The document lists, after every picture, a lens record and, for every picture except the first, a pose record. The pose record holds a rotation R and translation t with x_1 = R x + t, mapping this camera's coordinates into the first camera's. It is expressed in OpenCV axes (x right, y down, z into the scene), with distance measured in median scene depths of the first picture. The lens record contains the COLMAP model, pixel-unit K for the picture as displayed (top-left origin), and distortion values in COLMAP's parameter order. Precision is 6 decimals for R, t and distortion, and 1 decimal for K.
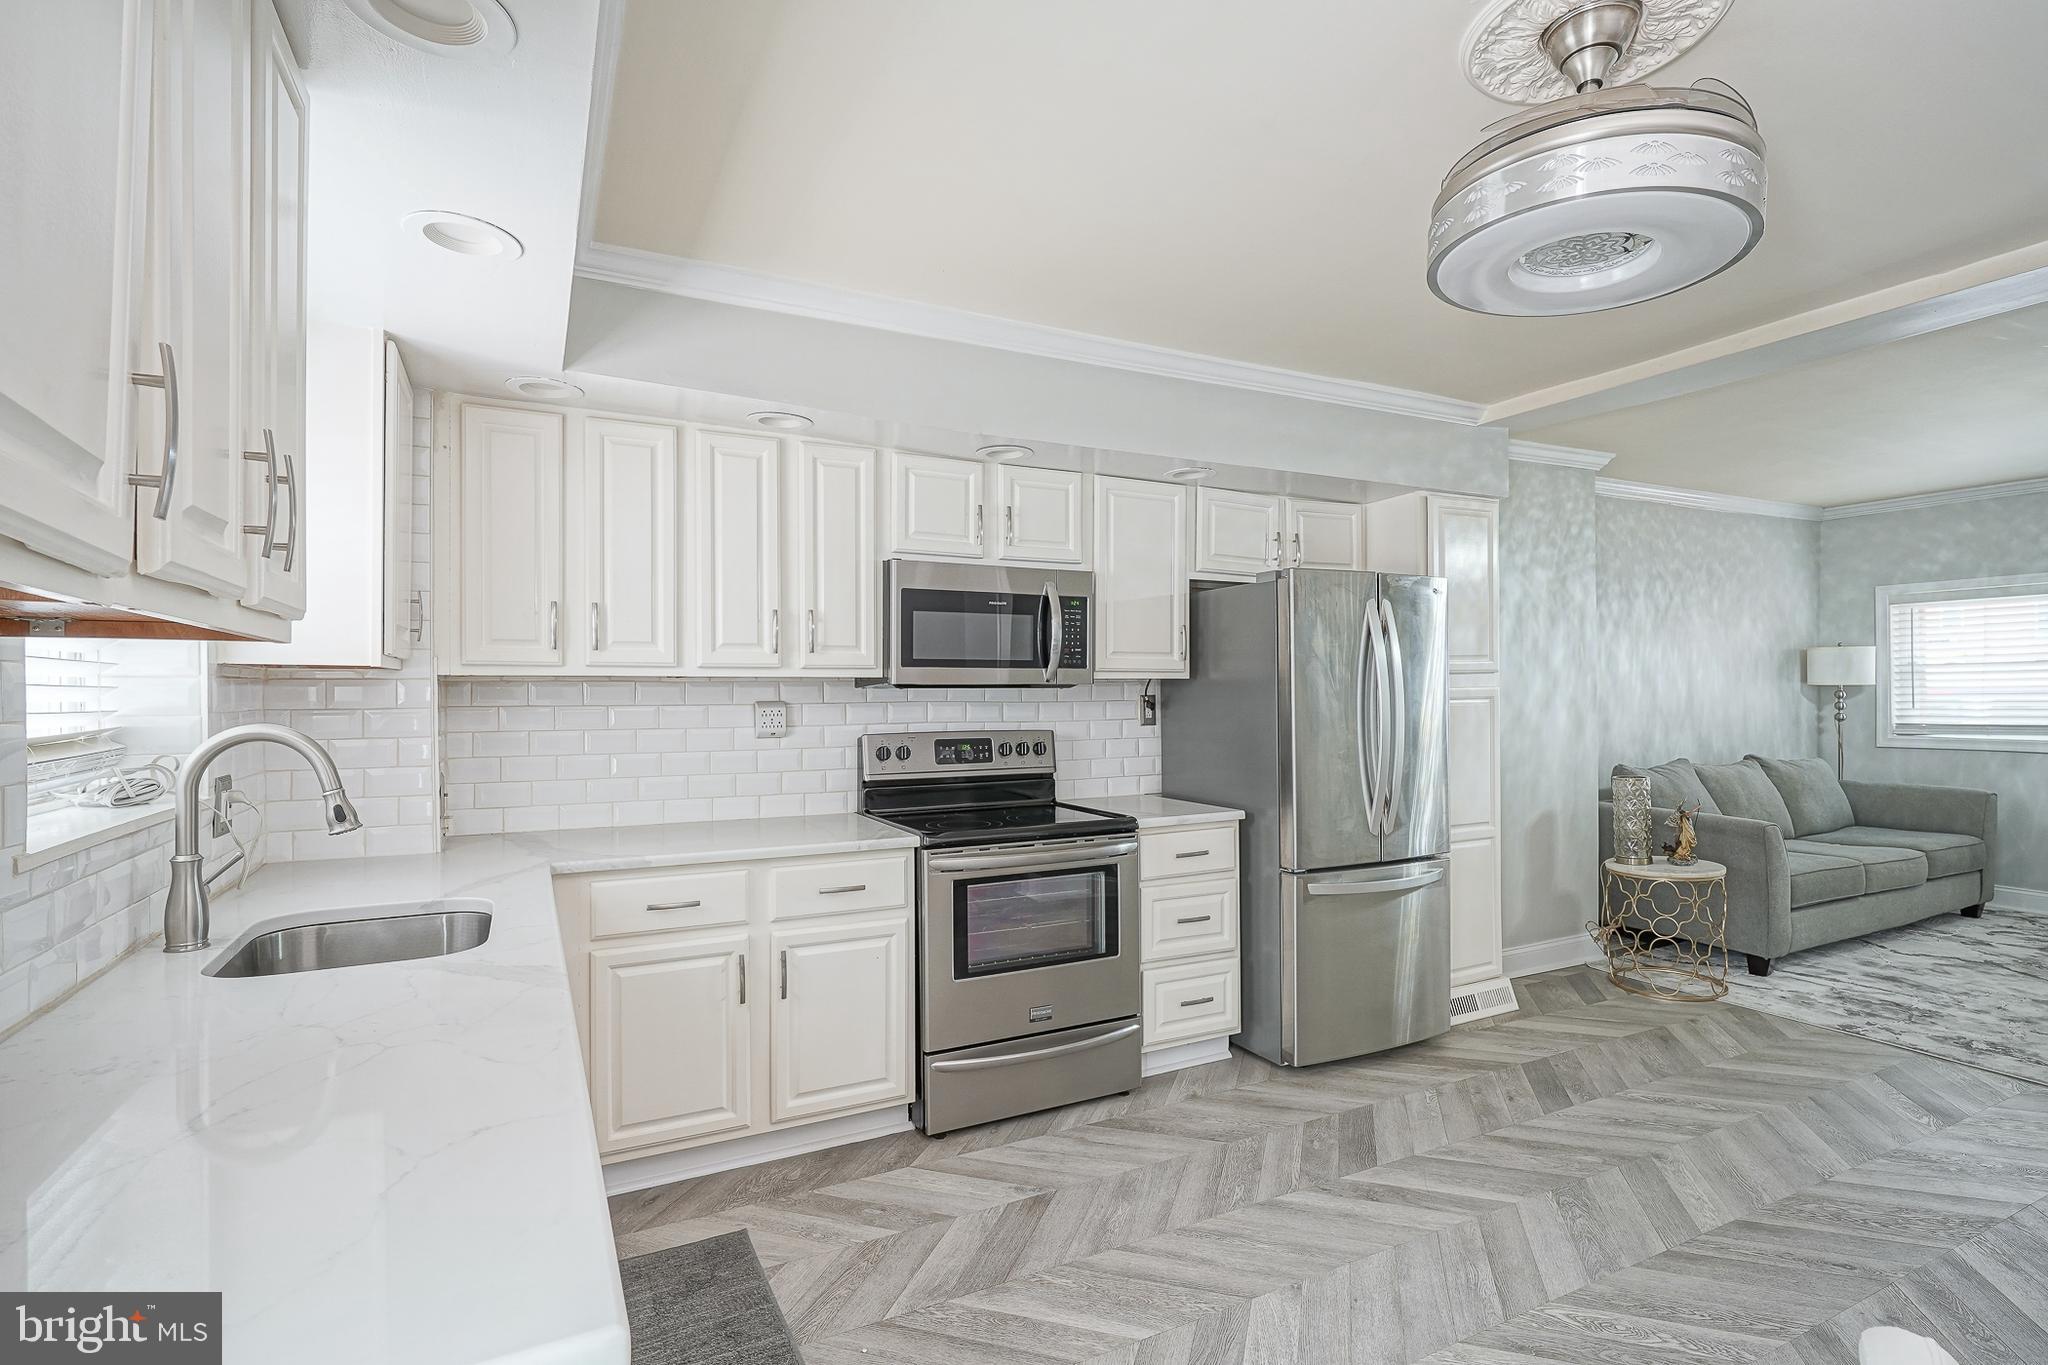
lens RADIAL K [[1010.7, 0, 1019.6], [0, 1010.7, 684.9], [0, 0, 1]] dist [-0.015730, 0.009859]
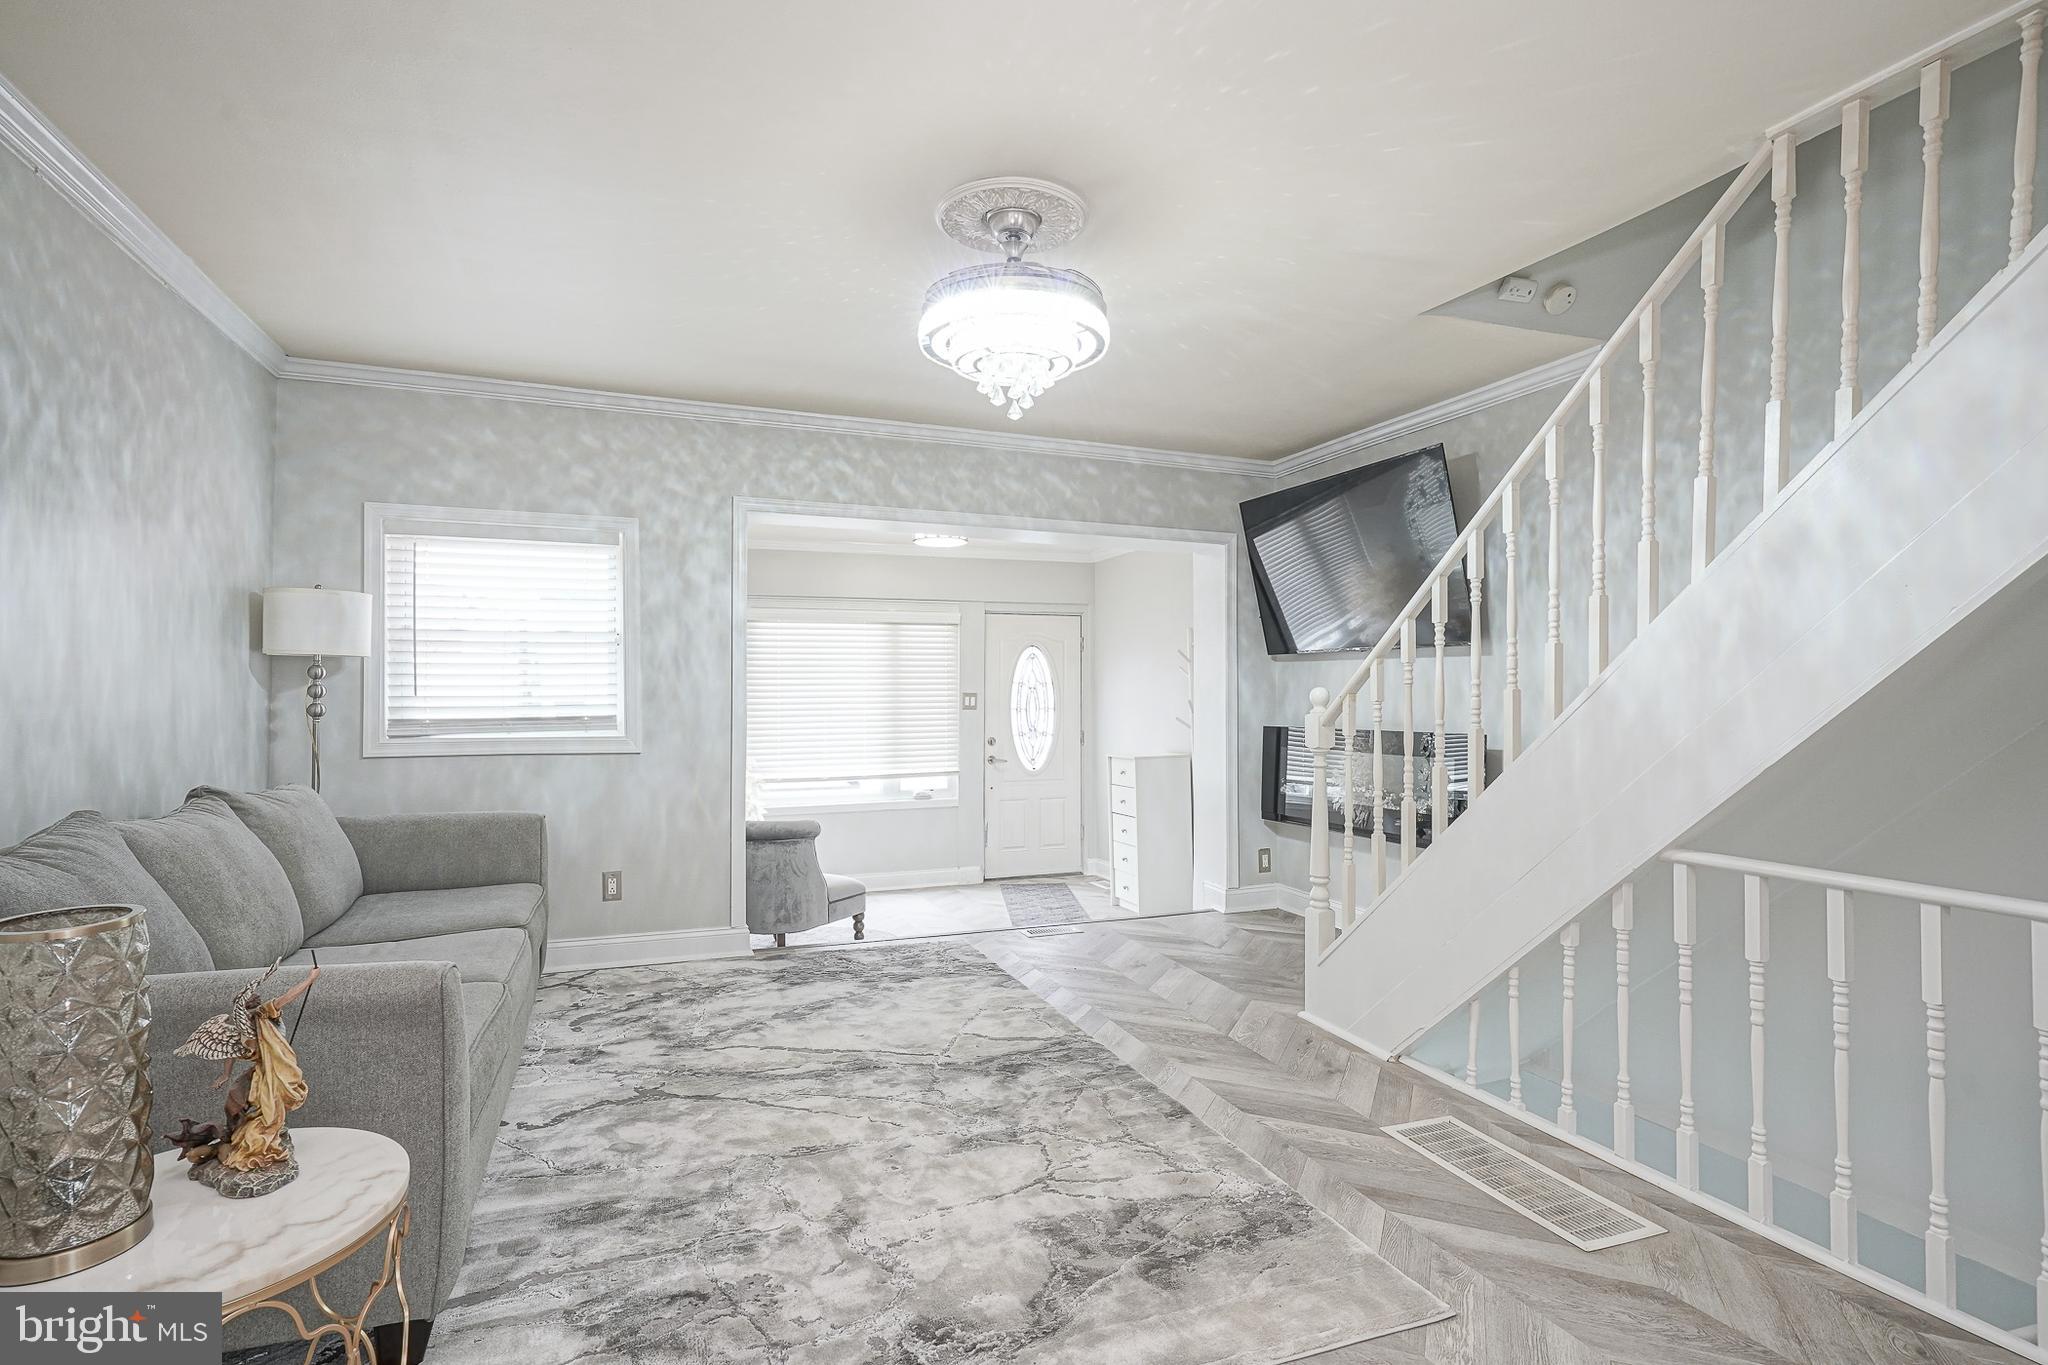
lens RADIAL K [[1010.7, 0, 1026.9], [0, 1010.7, 692.5], [0, 0, 1]] dist [-0.015730, 0.009859]
pose [[0.102349, 0.012964, 0.994664, 0.419405], [-0.009132, 0.999885, -0.012092, 0.039049], [-0.994707, -0.007845, 0.102456, 0.811730]]
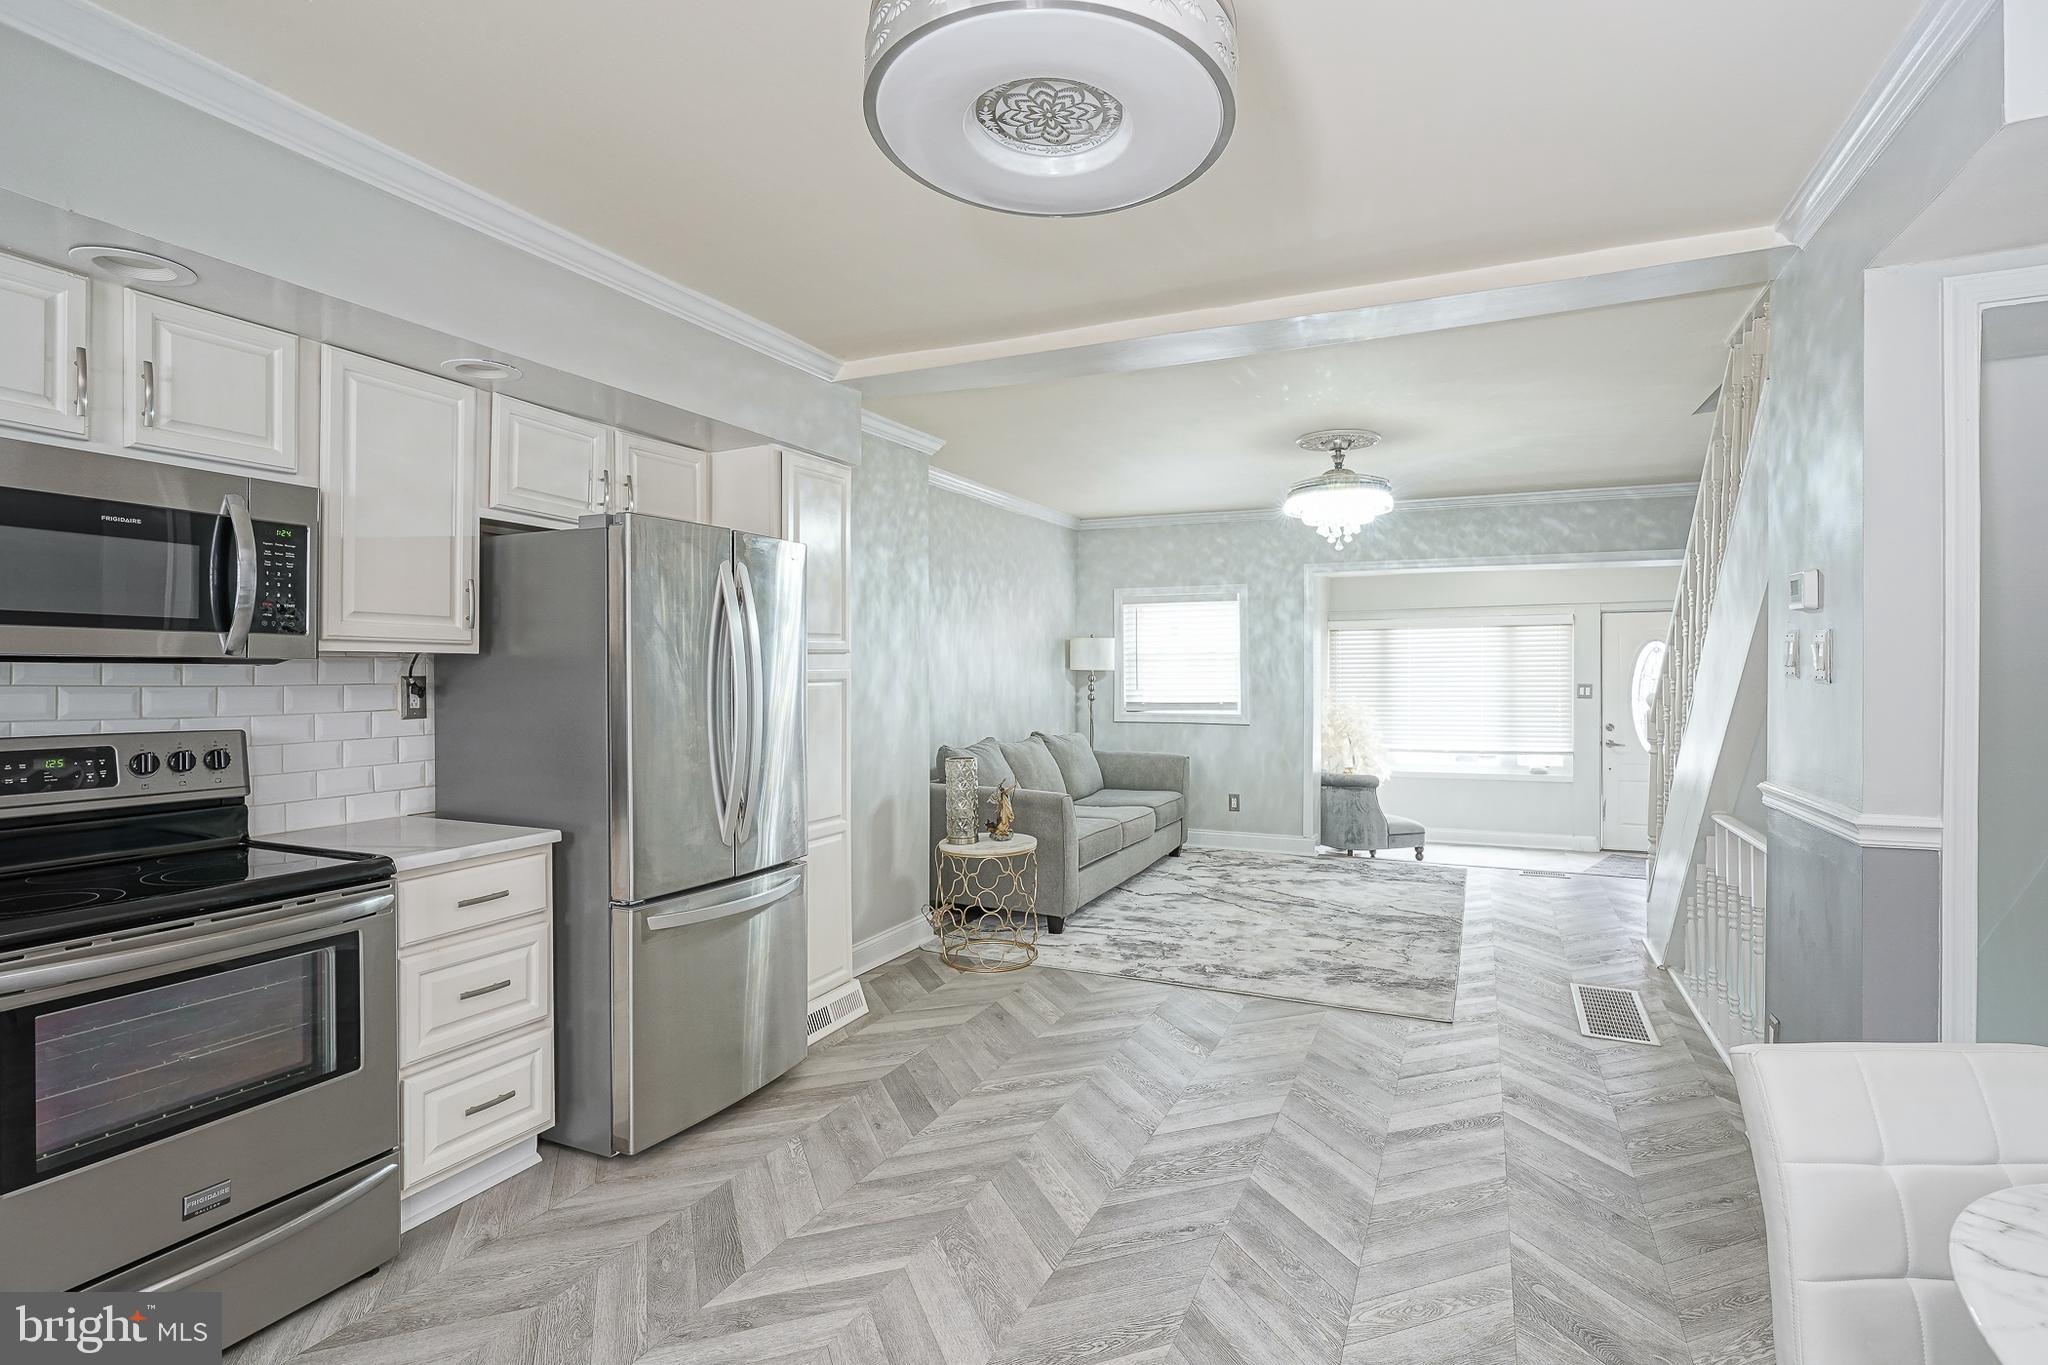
lens RADIAL K [[1010.7, 0, 1022.3], [0, 1010.7, 679.4], [0, 0, 1]] dist [-0.015730, 0.009859]
pose [[0.786820, 0.002015, 0.617179, 0.026204], [-0.009355, 0.999919, 0.008662, 0.002179], [-0.617112, -0.012590, 0.786775, 0.174771]]
